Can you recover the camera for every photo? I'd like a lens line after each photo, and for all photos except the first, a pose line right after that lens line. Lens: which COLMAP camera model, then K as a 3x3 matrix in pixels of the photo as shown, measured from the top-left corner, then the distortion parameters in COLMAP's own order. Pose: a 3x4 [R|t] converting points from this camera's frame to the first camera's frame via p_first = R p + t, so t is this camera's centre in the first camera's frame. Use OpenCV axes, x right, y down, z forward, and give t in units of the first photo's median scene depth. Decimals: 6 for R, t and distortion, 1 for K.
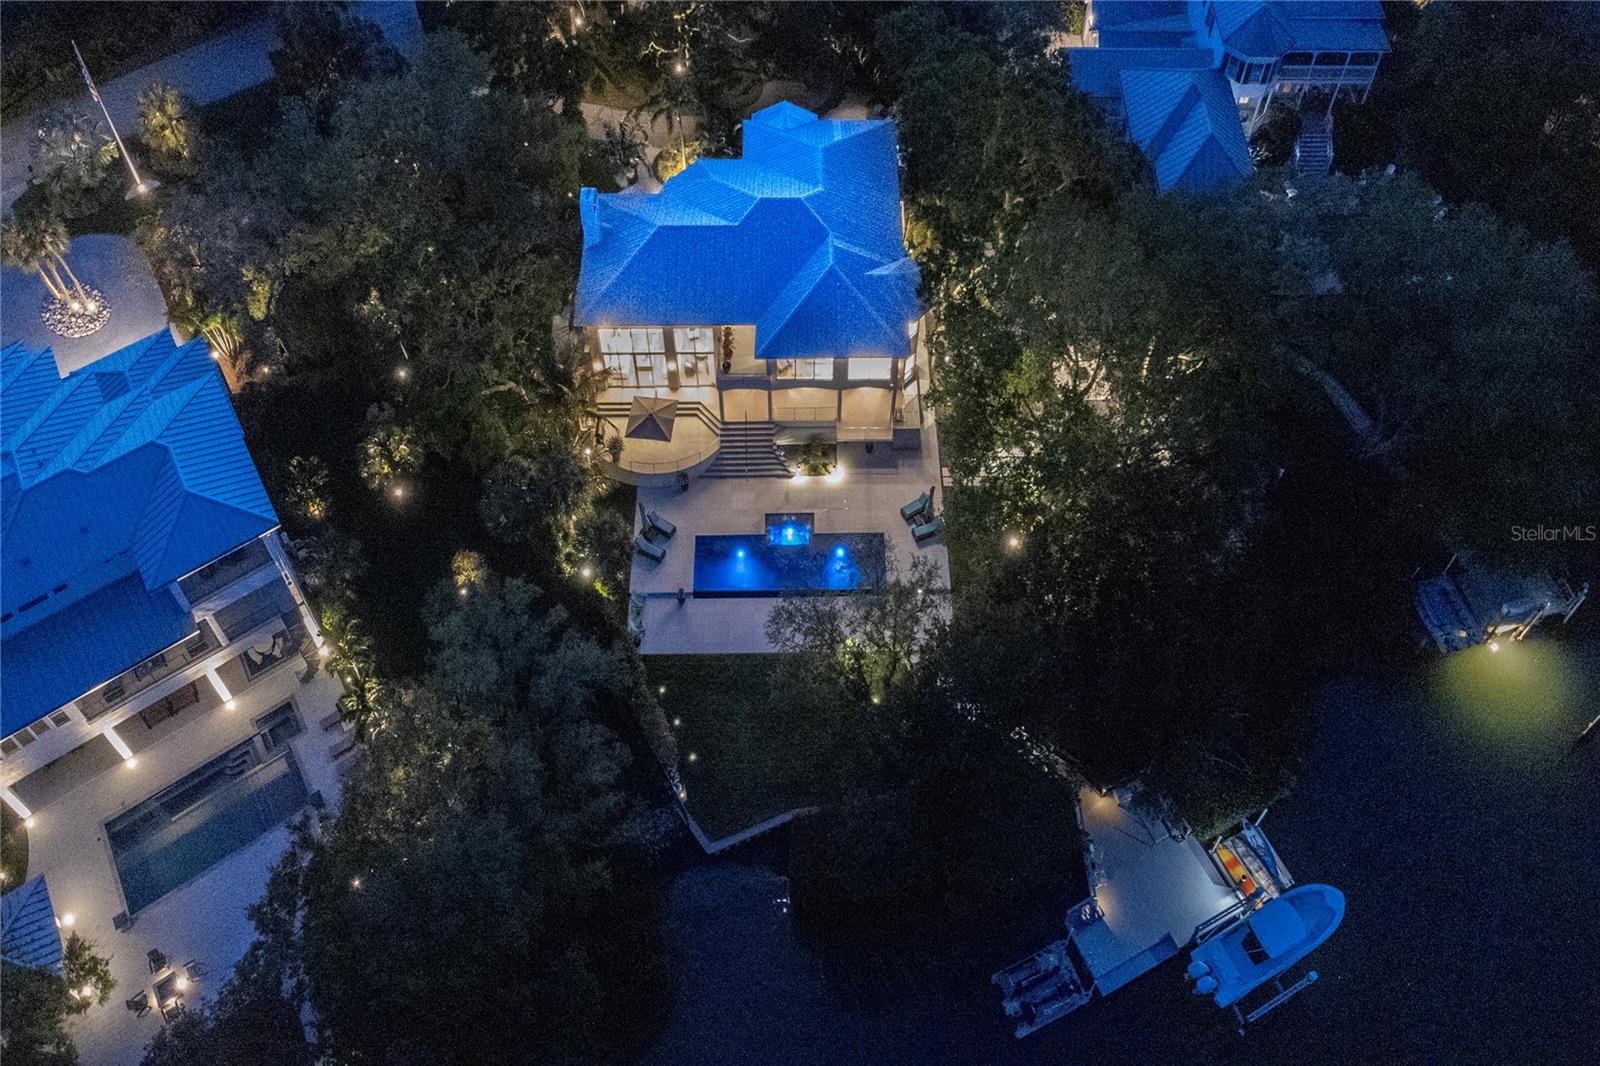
lens RADIAL K [[1397.3, 0, 800.0], [0, 1397.3, 533.0], [0, 0, 1]] dist [0.006420, 0.006871]
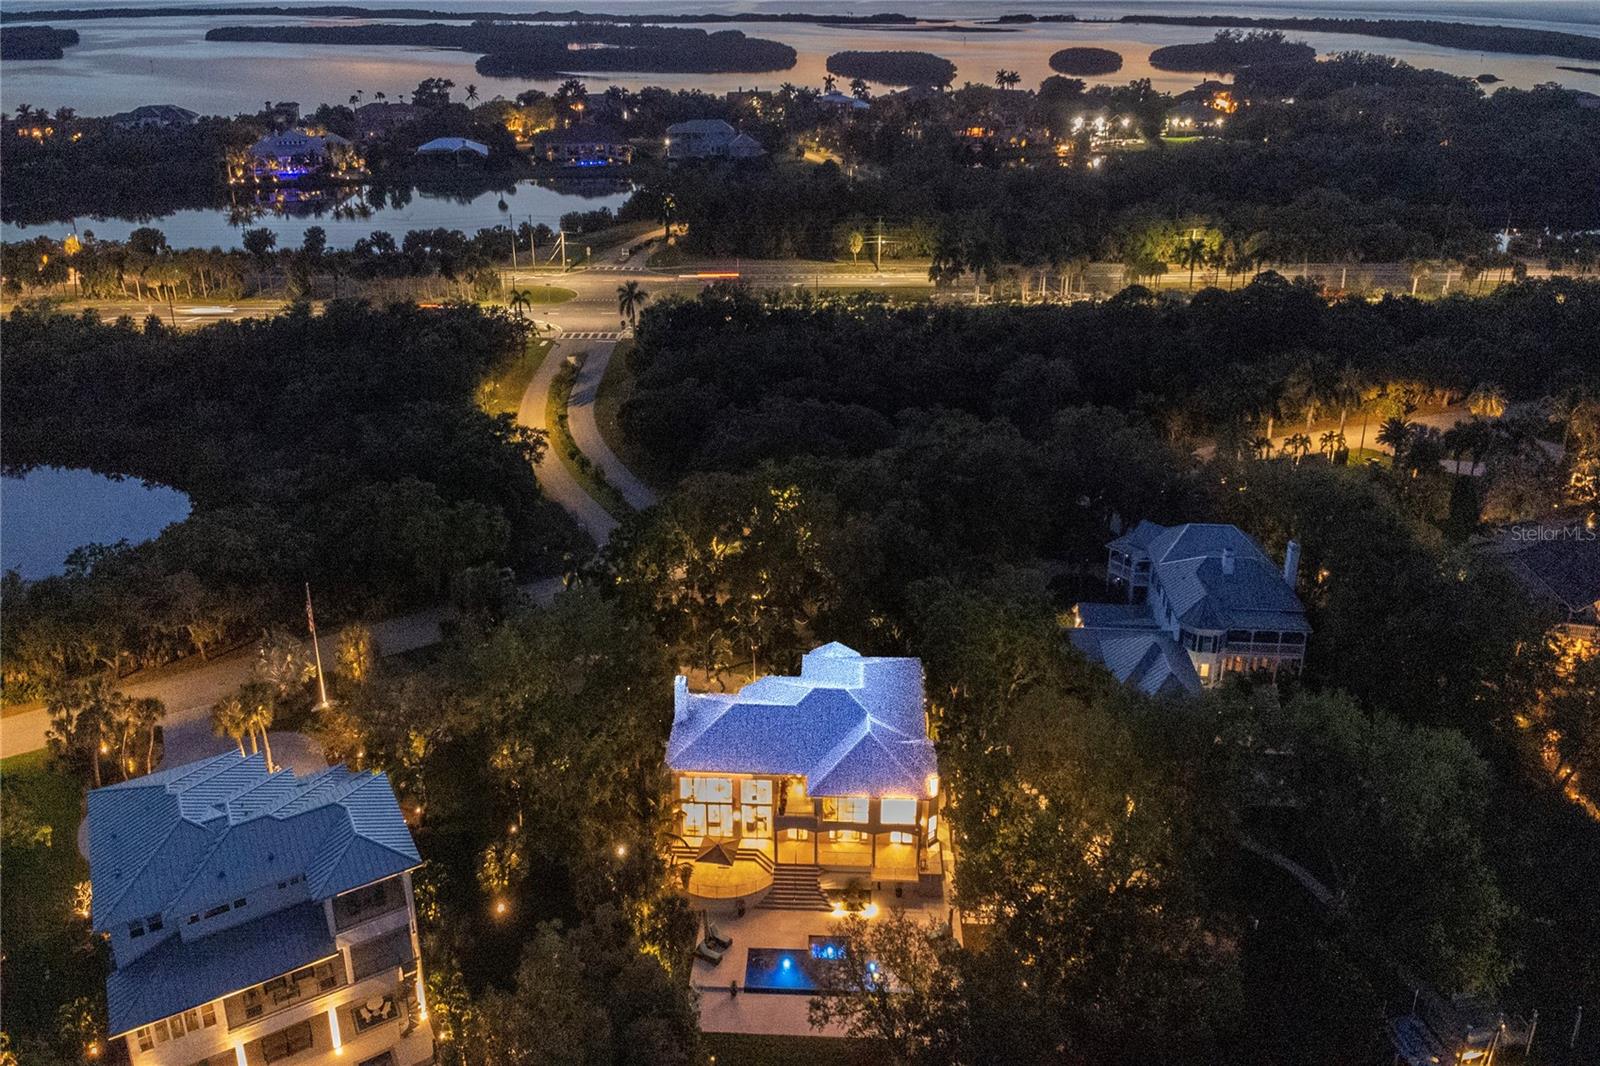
lens RADIAL K [[1397.3, 0, 800.0], [0, 1397.3, 533.0], [0, 0, 1]] dist [0.006420, 0.006871]
pose [[0.998822, 0.019809, -0.044287, 0.012778], [-0.039989, 0.853021, -0.520342, 0.307459], [0.027470, 0.521501, 0.852809, -0.172000]]
